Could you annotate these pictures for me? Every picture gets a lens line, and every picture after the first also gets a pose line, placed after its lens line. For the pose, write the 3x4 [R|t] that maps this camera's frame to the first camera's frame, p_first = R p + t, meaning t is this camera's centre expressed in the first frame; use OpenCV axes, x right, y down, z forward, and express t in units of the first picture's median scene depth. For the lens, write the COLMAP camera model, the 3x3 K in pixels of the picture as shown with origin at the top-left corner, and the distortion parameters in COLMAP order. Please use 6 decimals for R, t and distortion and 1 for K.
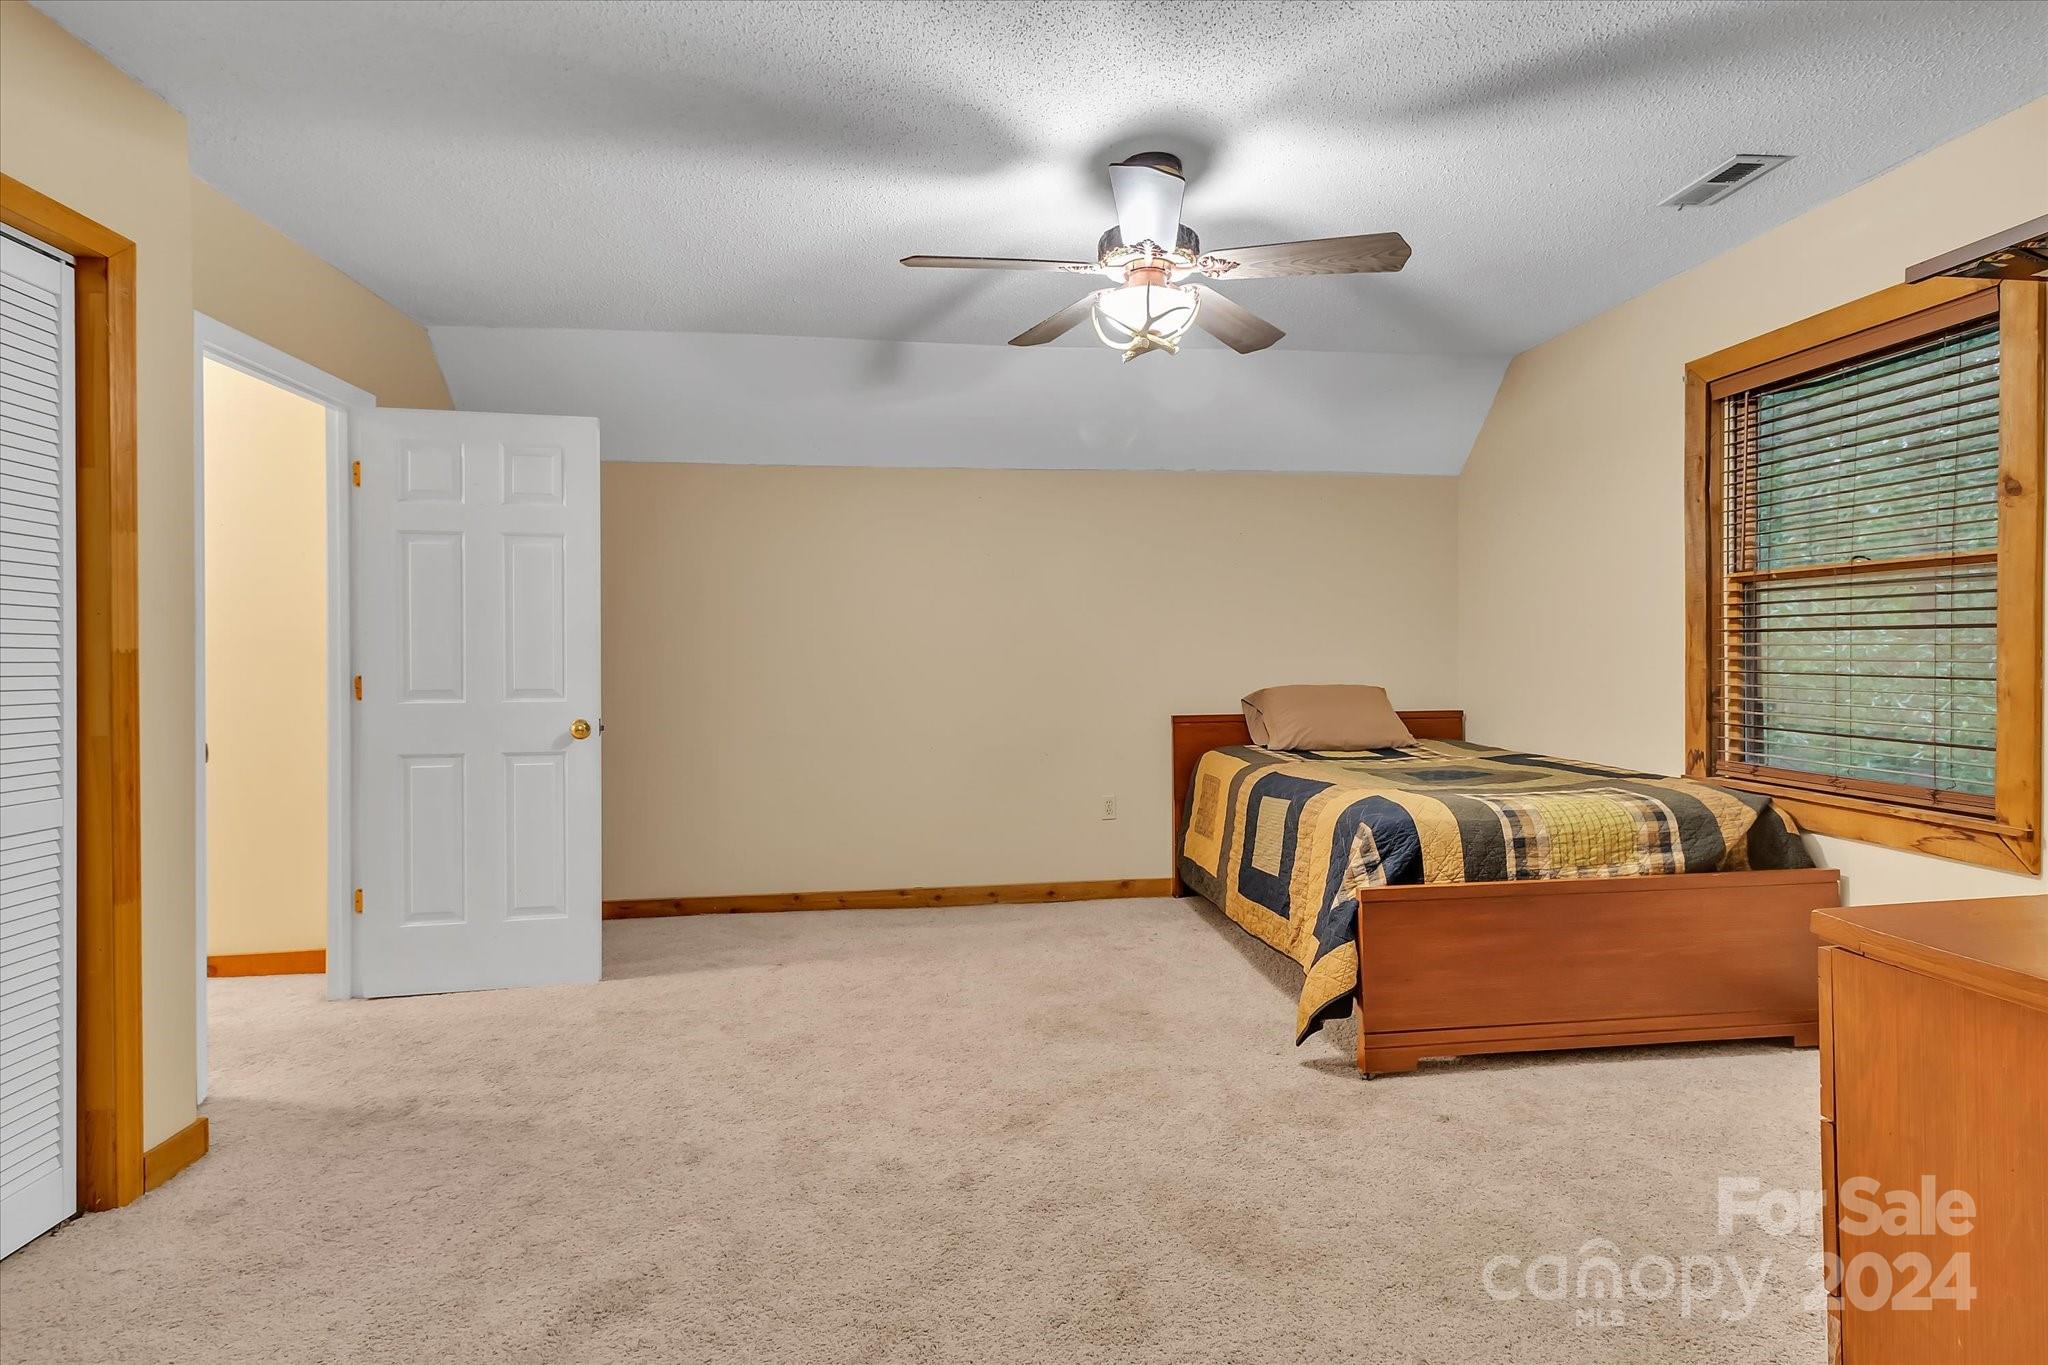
lens RADIAL K [[955.7, 0, 1027.3], [0, 955.7, 646.8], [0, 0, 1]] dist [-0.000374, 0.000088]
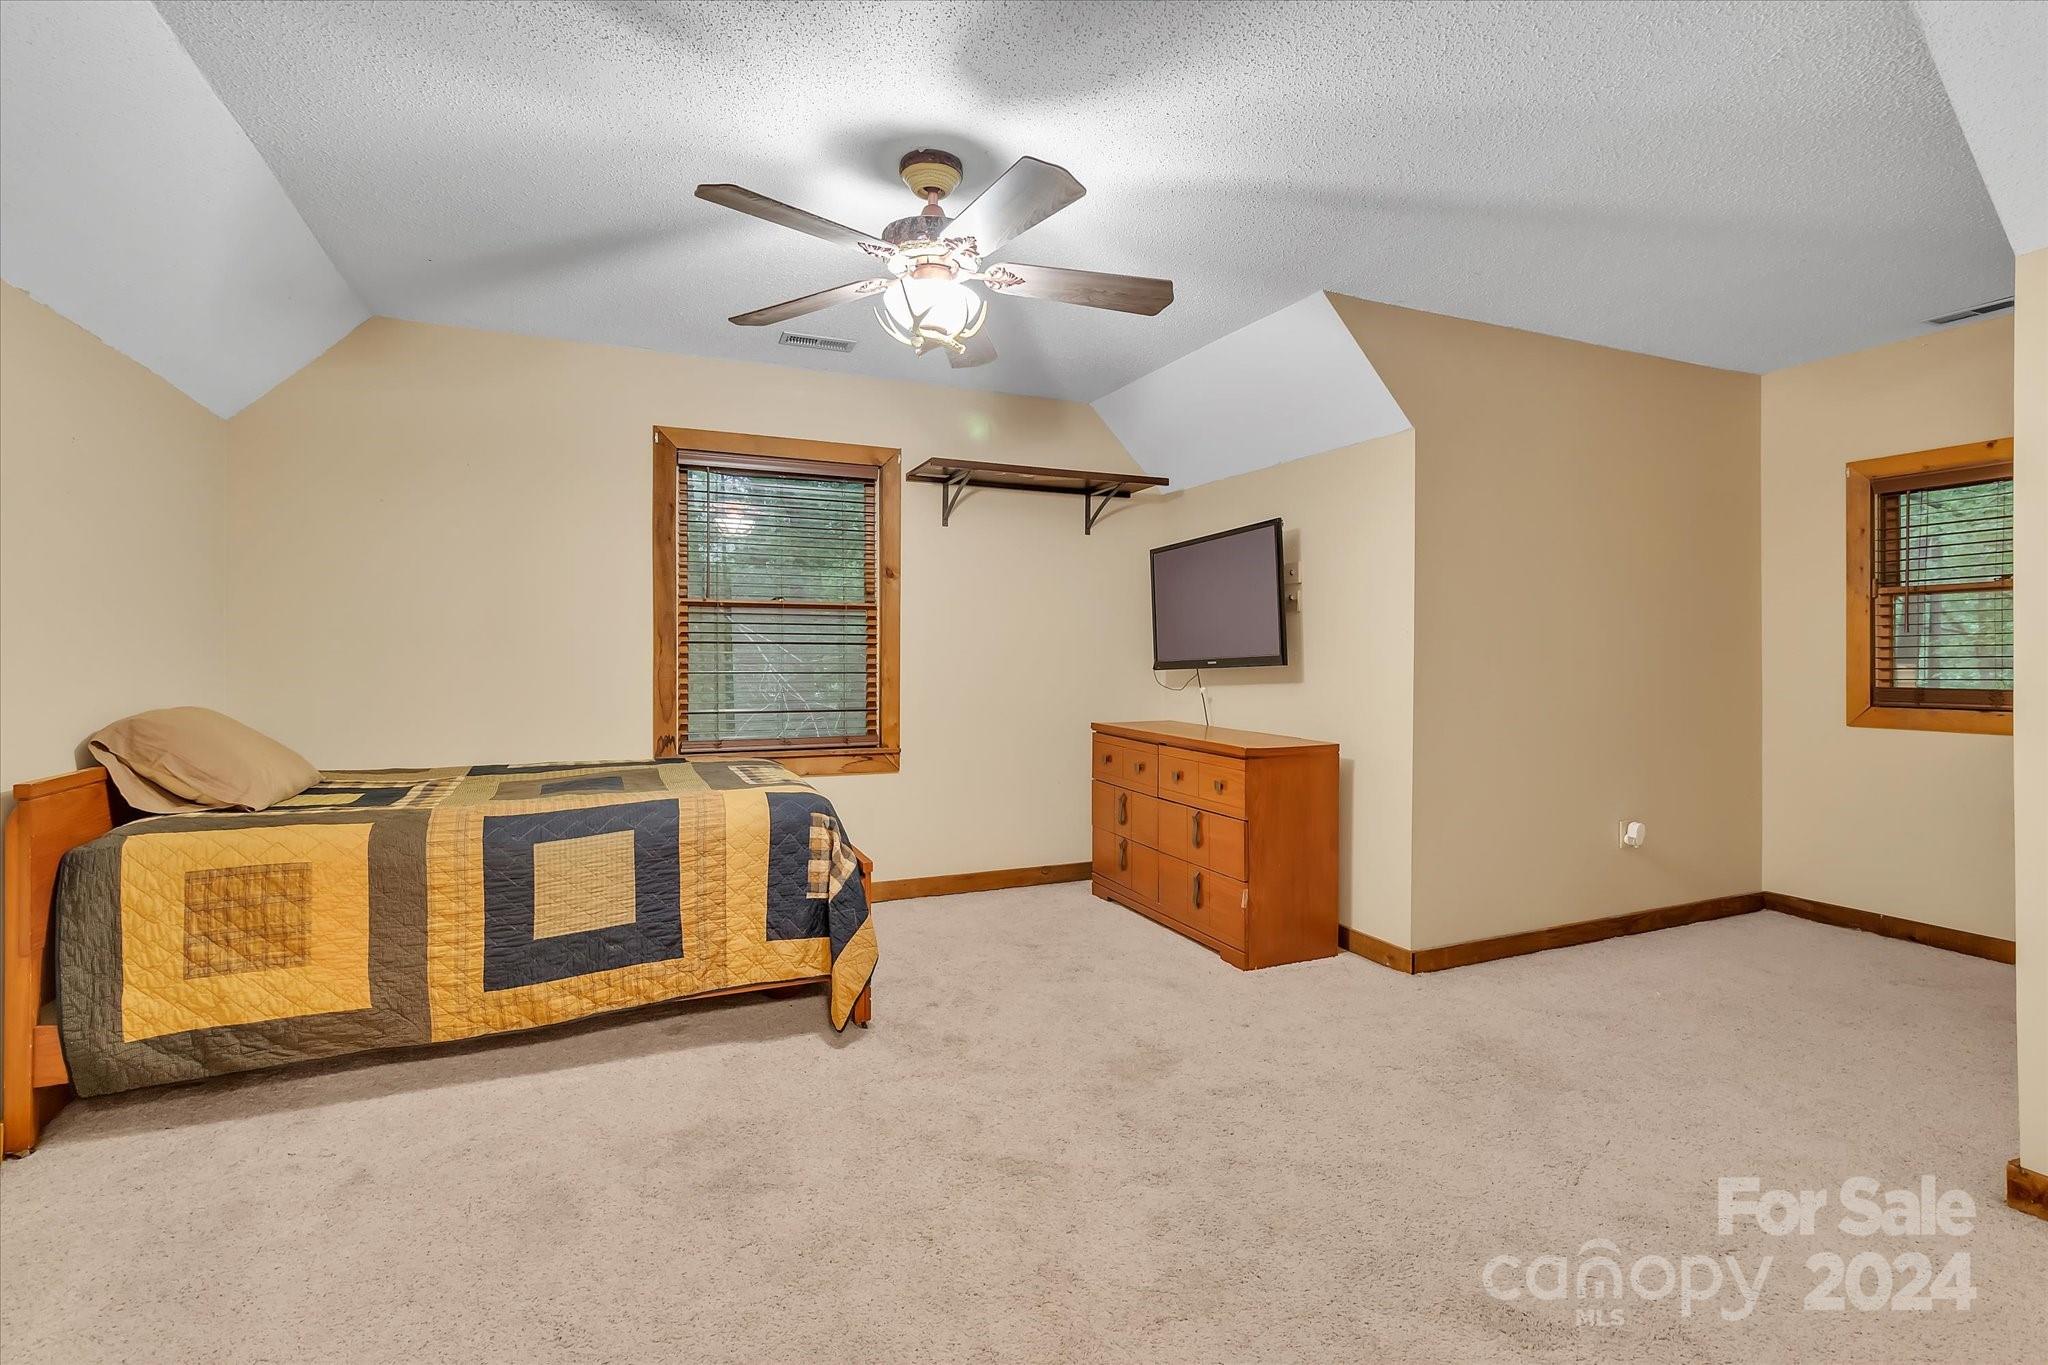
lens RADIAL K [[955.7, 0, 1027.3], [0, 955.7, 646.8], [0, 0, 1]] dist [-0.000374, 0.000088]
pose [[-0.281465, 0.024327, 0.959263, -0.840558], [-0.000582, 0.999674, -0.025523, 0.030490], [-0.959571, -0.007742, -0.281359, 1.194709]]
